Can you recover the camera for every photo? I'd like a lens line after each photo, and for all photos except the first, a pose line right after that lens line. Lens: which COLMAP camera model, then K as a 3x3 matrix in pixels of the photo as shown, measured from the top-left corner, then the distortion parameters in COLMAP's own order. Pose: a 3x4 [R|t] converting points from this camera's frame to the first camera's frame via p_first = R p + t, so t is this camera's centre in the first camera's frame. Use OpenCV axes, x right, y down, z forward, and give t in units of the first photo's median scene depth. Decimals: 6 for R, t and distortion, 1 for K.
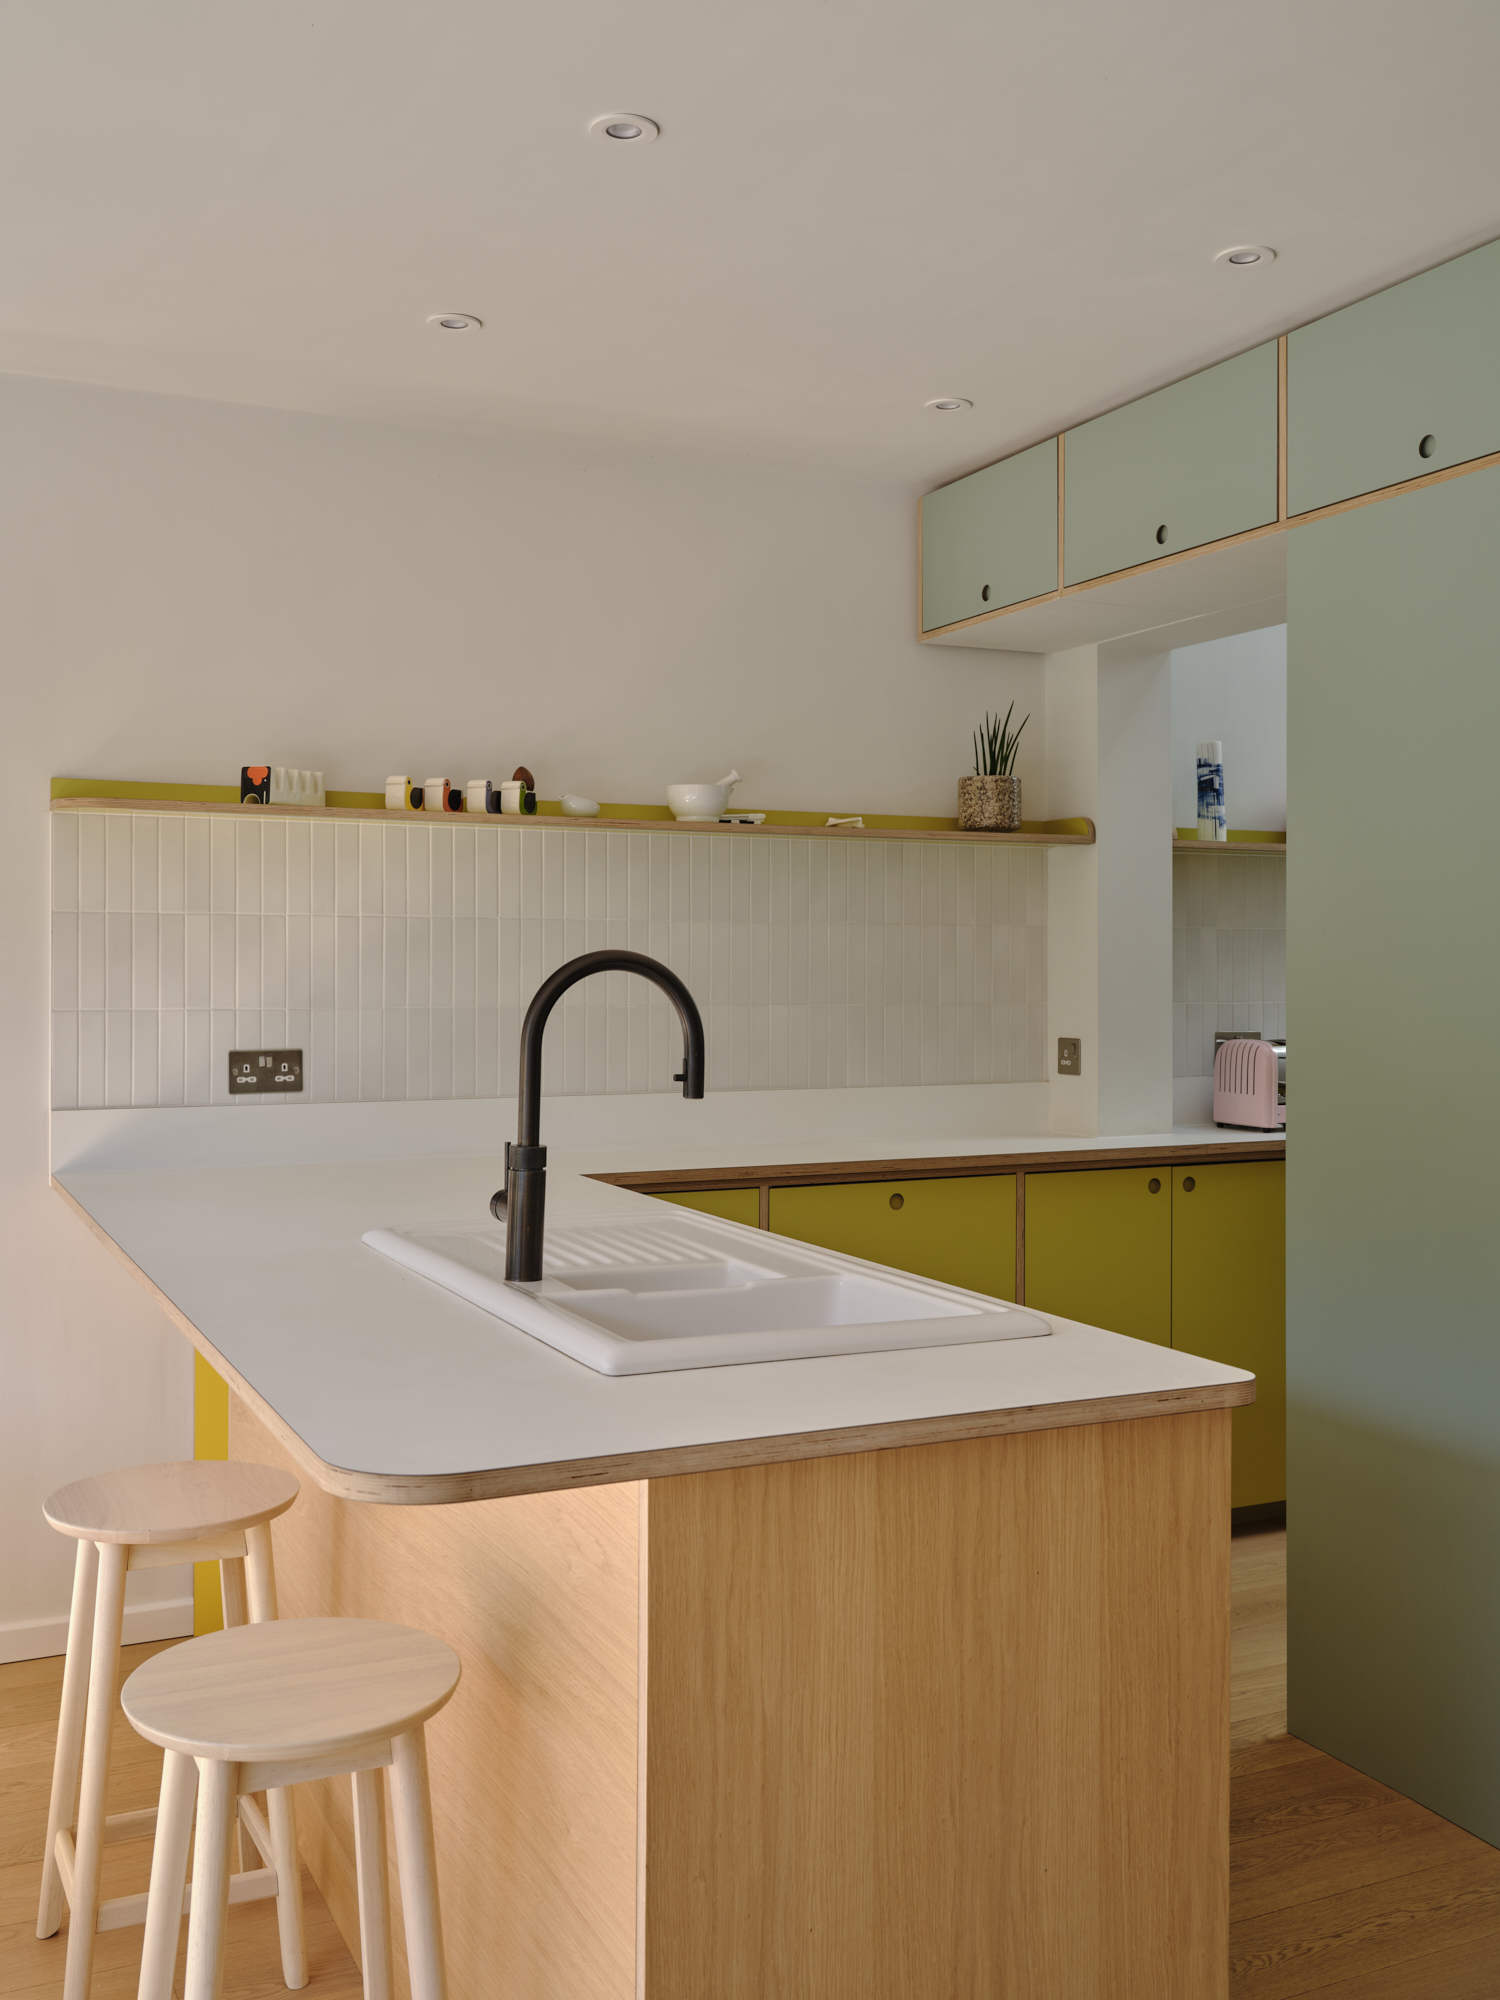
lens RADIAL K [[1888.4, 0, 744.7], [0, 1888.4, 996.3], [0, 0, 1]] dist [0.027490, 0.000000]
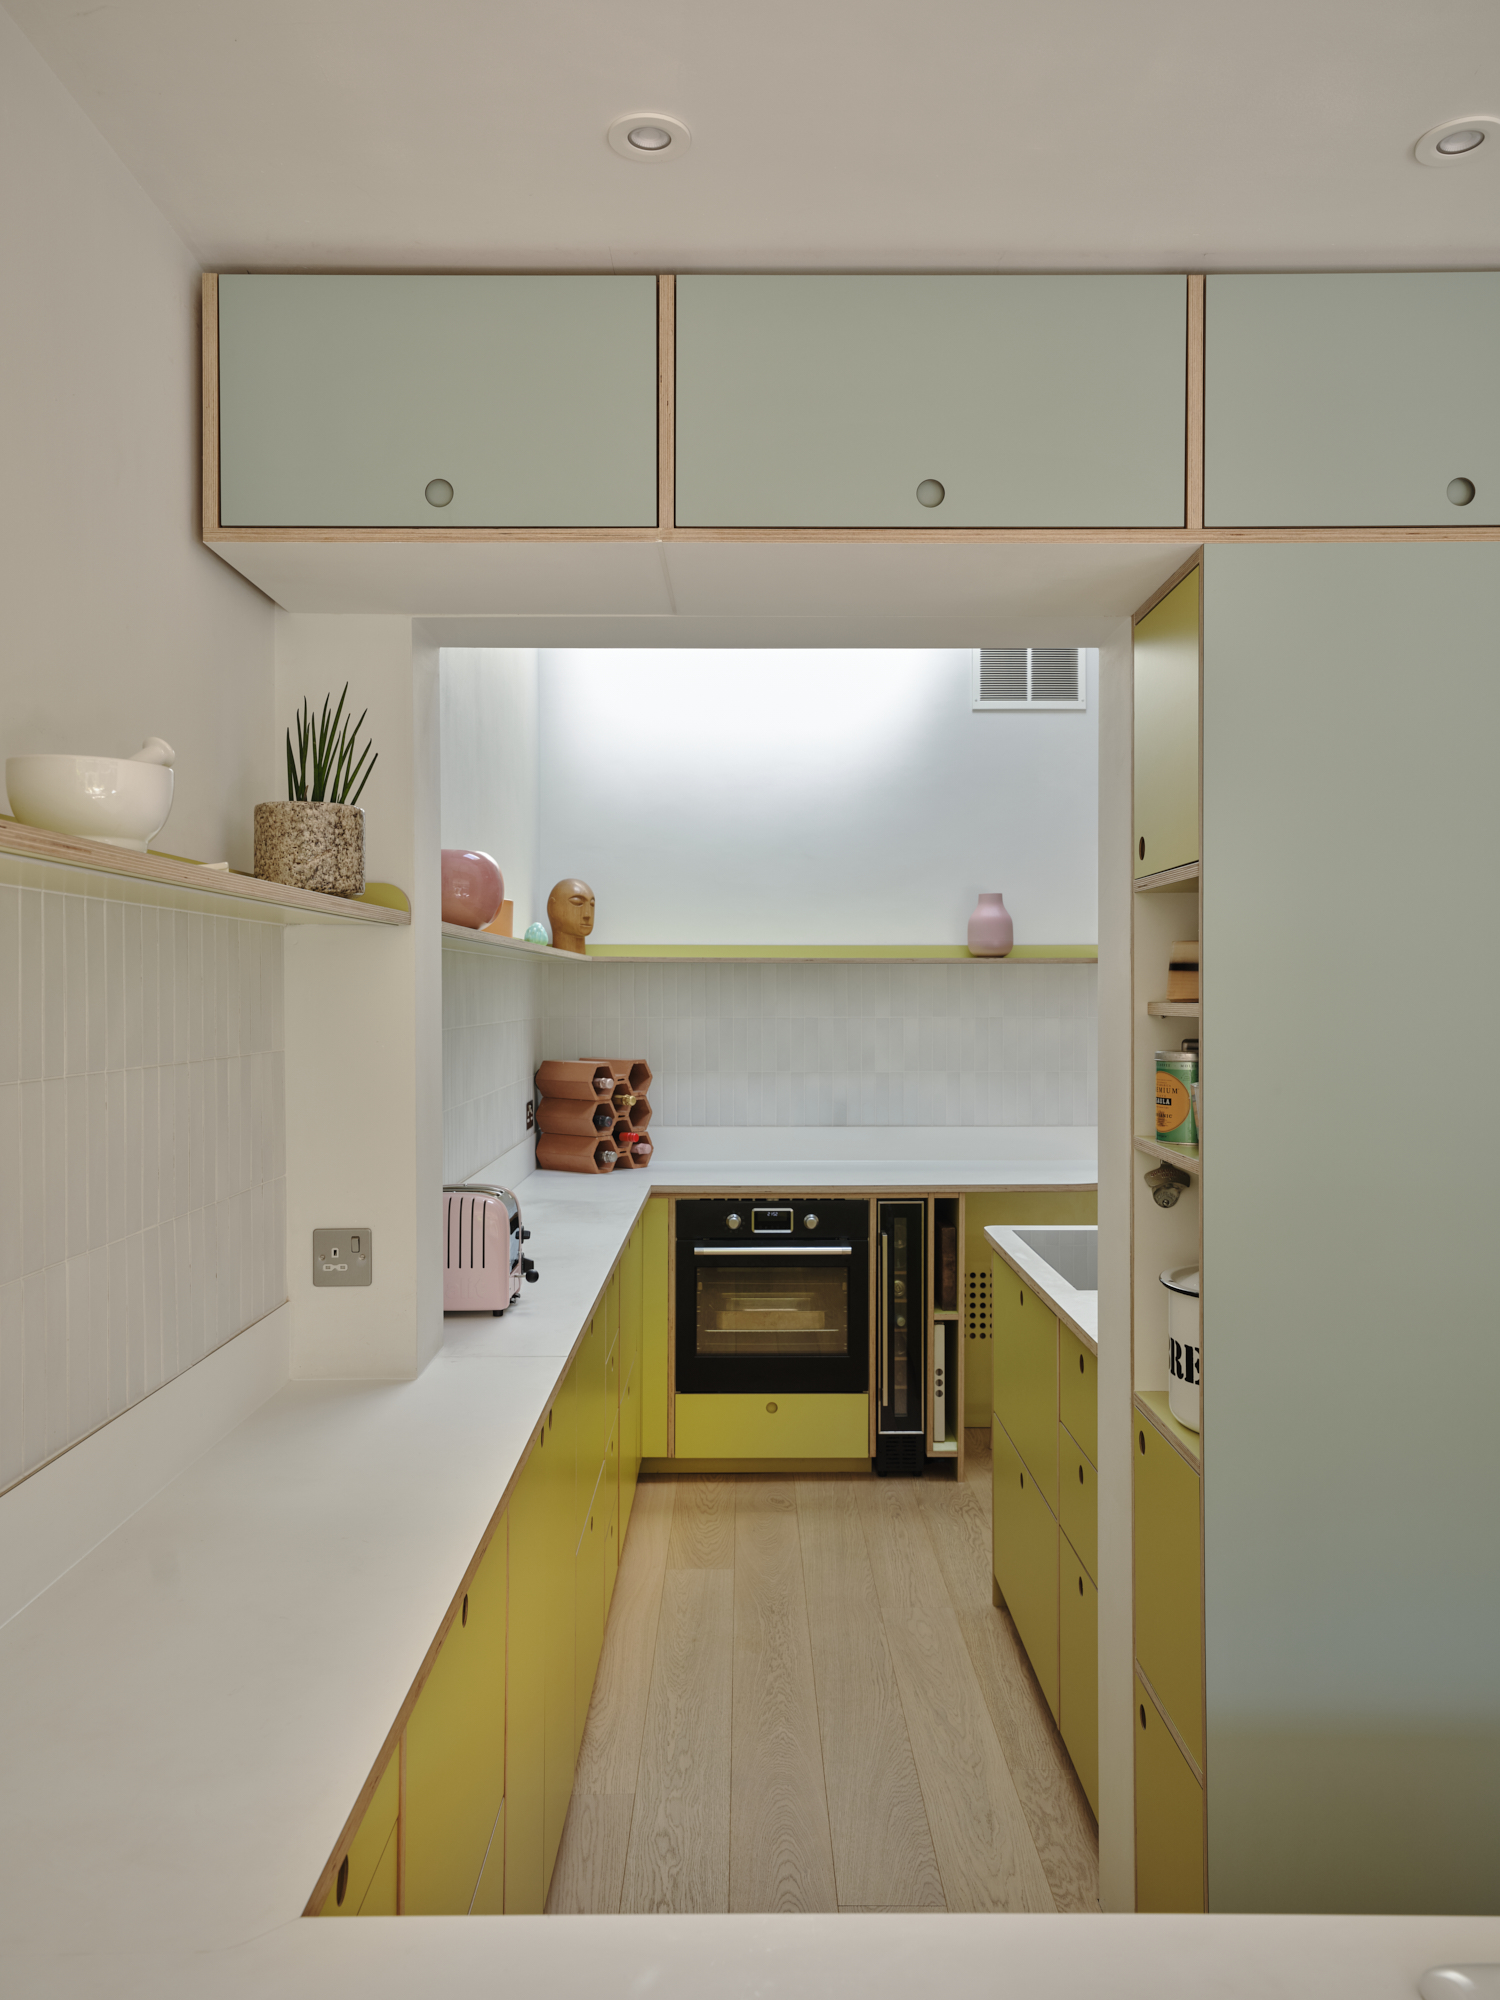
lens RADIAL K [[1506.4, 0, 751.5], [0, 1506.4, 984.8], [0, 0, 1]] dist [0.022567, 0.005796]
pose [[0.423548, 0.002190, 0.905871, -0.280302], [0.015656, 0.999830, -0.009737, -0.064183], [-0.905738, 0.018307, 0.423442, 0.808974]]
